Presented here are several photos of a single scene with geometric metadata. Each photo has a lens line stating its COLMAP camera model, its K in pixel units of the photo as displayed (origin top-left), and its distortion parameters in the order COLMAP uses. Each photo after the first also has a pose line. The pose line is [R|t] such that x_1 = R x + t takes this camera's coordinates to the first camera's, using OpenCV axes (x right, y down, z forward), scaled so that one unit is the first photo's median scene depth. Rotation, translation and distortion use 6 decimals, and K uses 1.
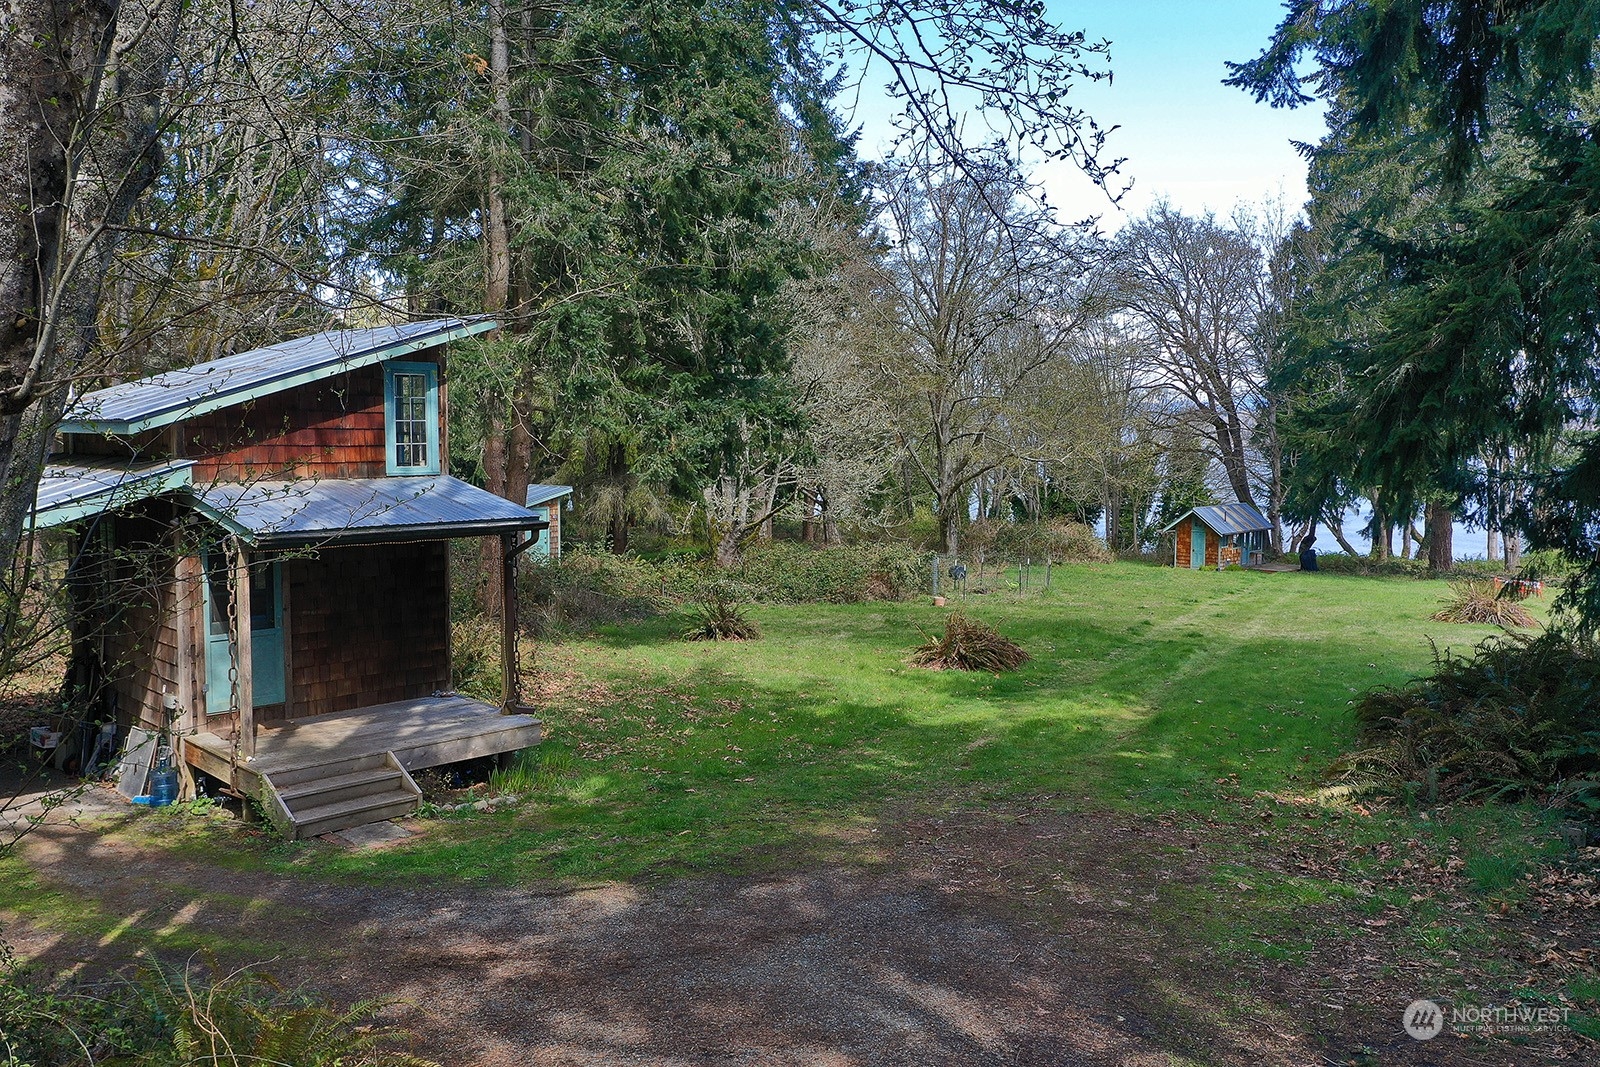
lens RADIAL K [[1275.5, 0, 805.5], [0, 1275.5, 534.6], [0, 0, 1]] dist [0.000737, 0.002001]
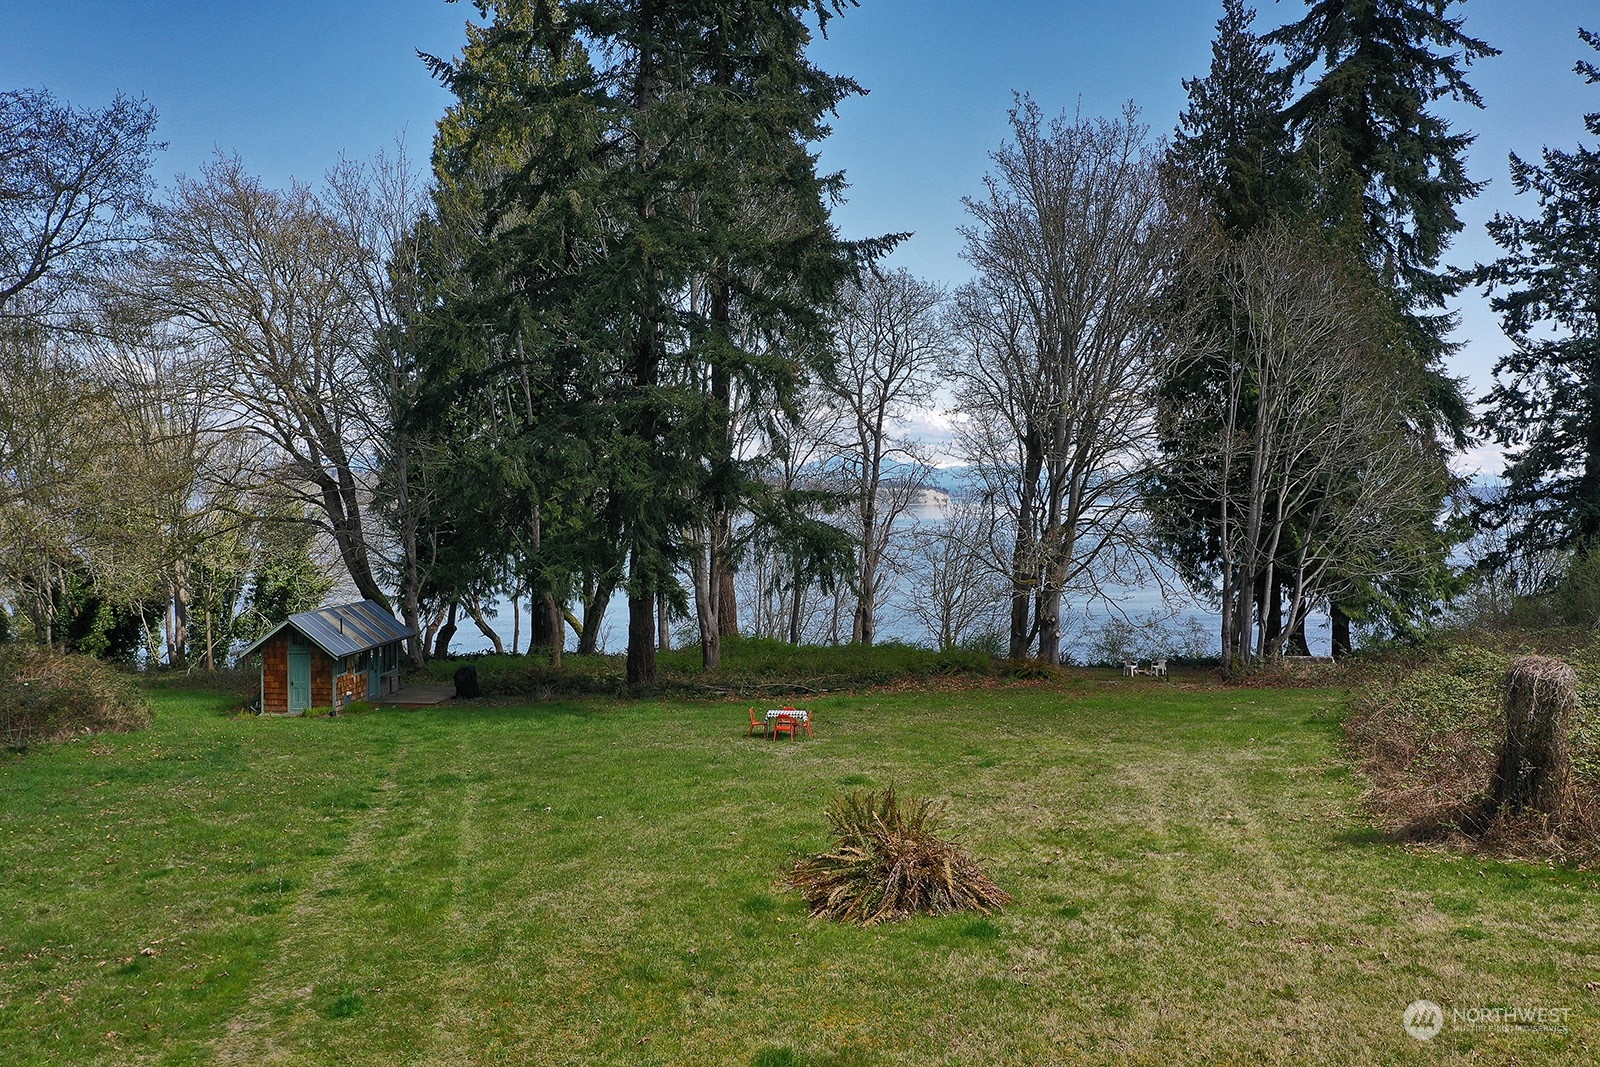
lens RADIAL K [[1275.5, 0, 805.7], [0, 1275.5, 529.0], [0, 0, 1]] dist [0.000737, 0.002001]
pose [[0.783487, -0.020745, 0.621062, 0.089788], [0.052462, 0.998083, -0.032843, -0.023317], [-0.619190, 0.058314, 0.783073, 0.273453]]
